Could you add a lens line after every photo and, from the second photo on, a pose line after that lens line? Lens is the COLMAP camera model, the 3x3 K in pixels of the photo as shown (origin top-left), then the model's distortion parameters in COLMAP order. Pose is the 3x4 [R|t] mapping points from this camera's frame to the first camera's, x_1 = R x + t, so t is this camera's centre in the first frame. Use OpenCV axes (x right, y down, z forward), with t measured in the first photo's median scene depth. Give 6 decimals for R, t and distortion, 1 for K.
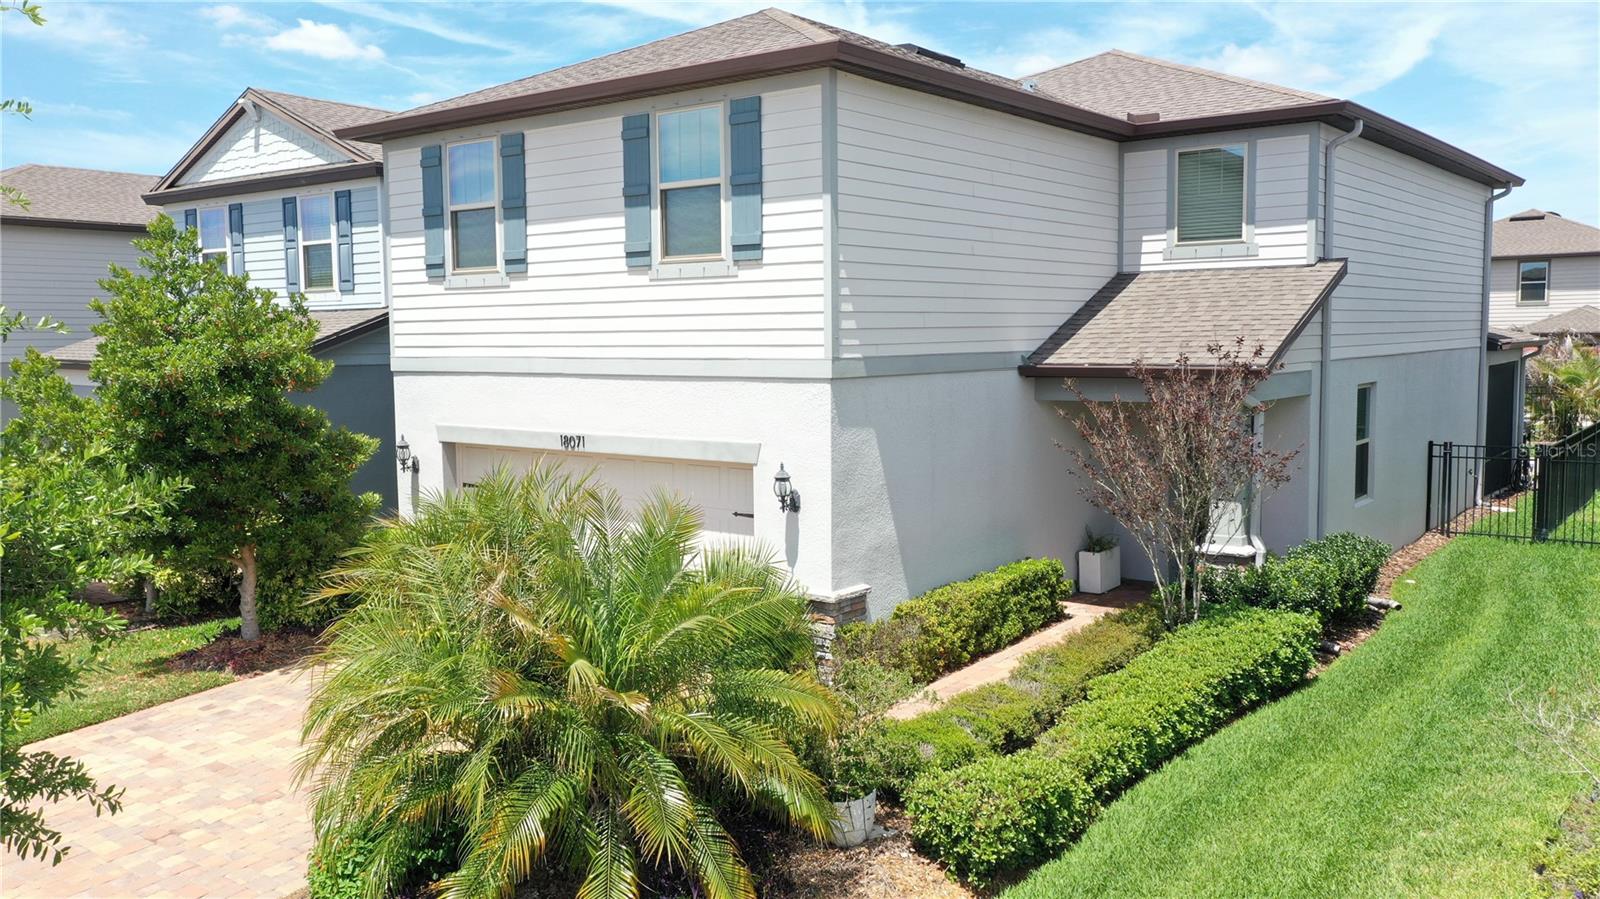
lens RADIAL K [[1278.5, 0, 800.1], [0, 1278.5, 446.7], [0, 0, 1]] dist [0.021804, 0.011419]
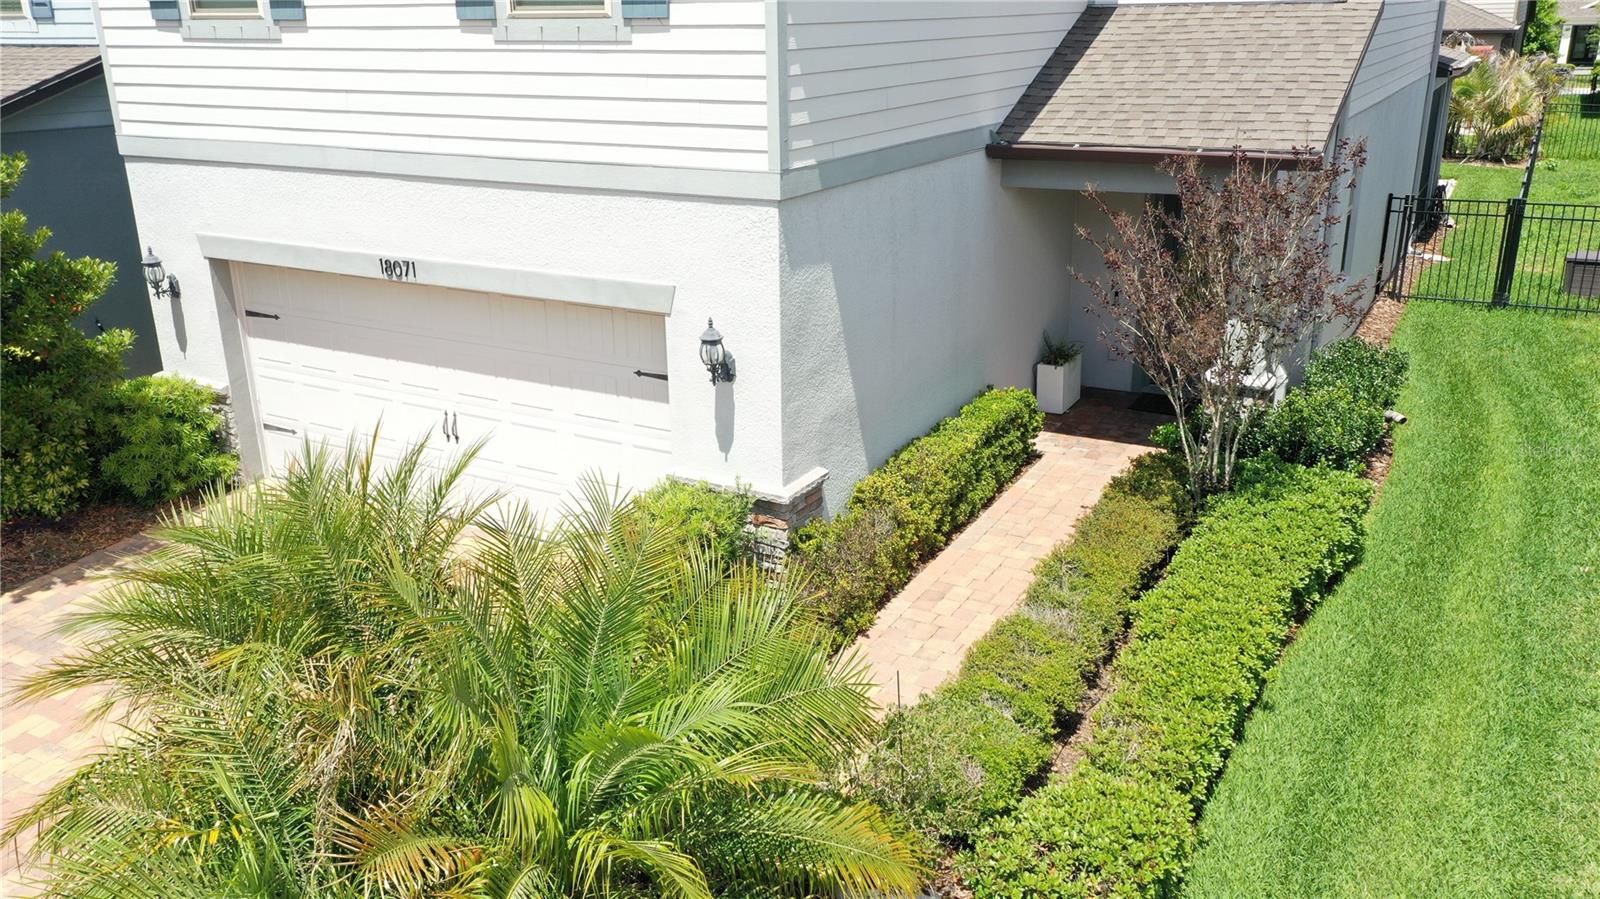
lens RADIAL K [[1278.5, 0, 800.9], [0, 1278.5, 448.7], [0, 0, 1]] dist [0.021804, 0.011419]
pose [[0.989245, -0.051125, 0.137040, -0.059022], [0.017081, 0.970894, 0.238900, -0.077754], [-0.145265, -0.233990, 0.961325, 0.253417]]
